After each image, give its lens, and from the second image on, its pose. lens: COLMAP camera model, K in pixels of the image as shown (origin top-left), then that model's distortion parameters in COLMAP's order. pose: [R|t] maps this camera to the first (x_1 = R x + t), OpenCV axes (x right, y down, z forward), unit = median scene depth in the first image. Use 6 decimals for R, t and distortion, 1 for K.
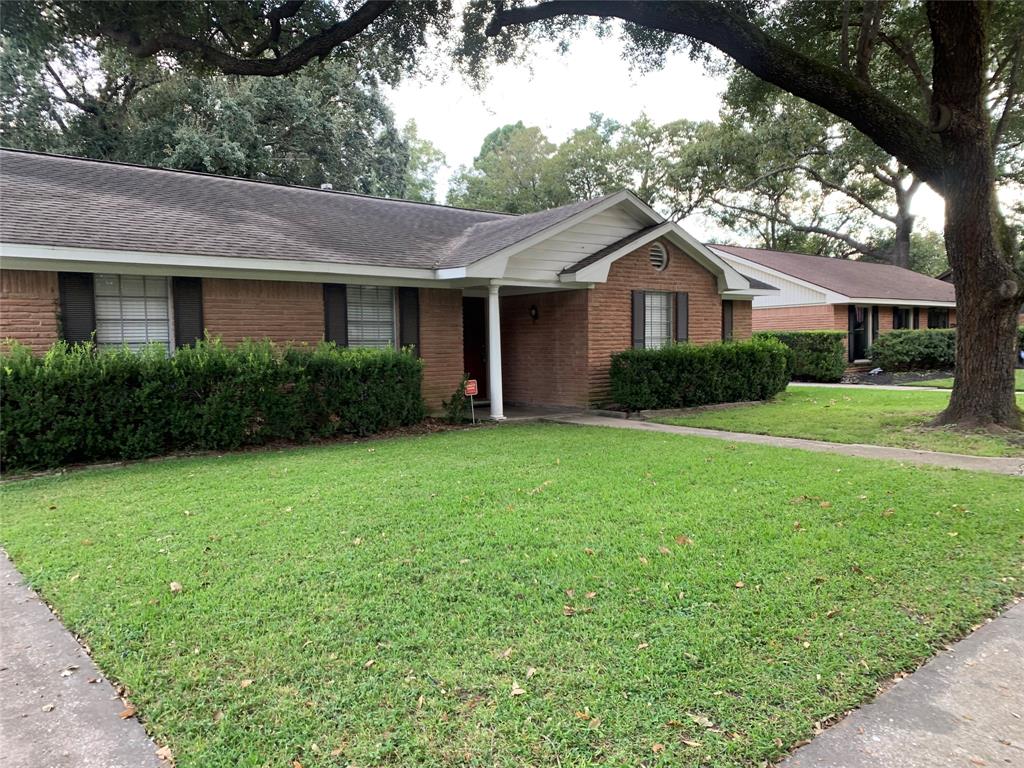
lens RADIAL K [[790.2, 0, 512.0], [0, 790.2, 384.0], [0, 0, 1]] dist [-0.013043, -0.004592]
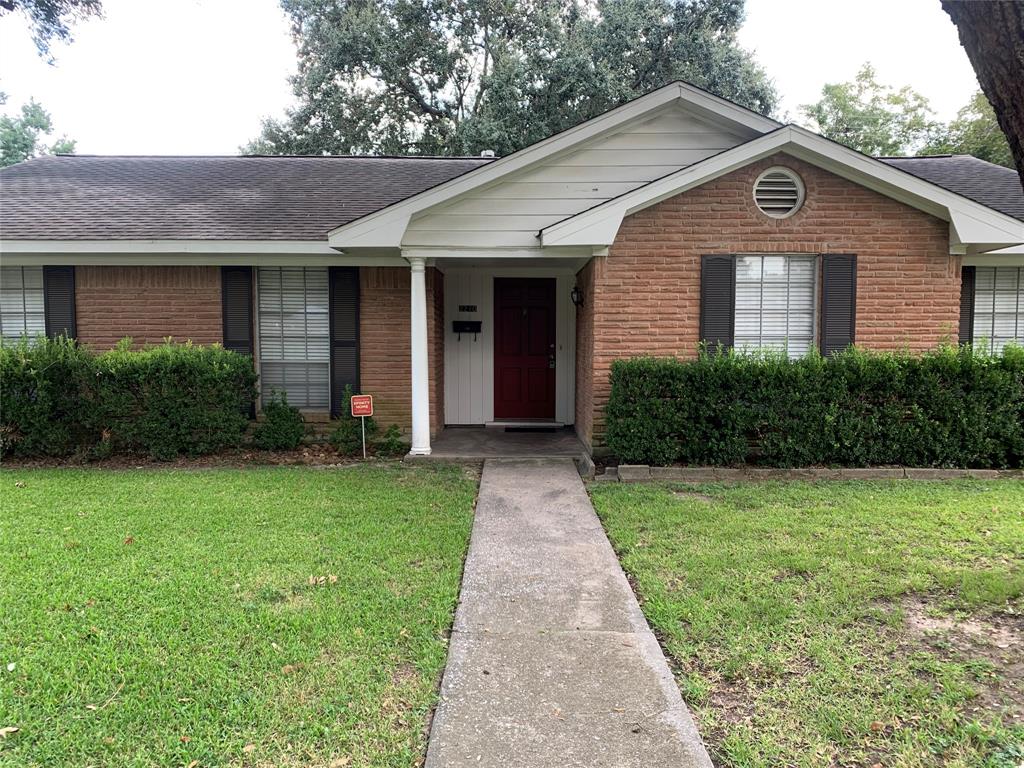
lens RADIAL K [[790.2, 0, 512.0], [0, 790.2, 384.0], [0, 0, 1]] dist [-0.013043, -0.004592]
pose [[0.766063, 0.050527, -0.640776, 0.455792], [-0.043045, 0.998700, 0.027290, -0.036276], [0.641322, 0.006676, 0.767243, 0.500825]]
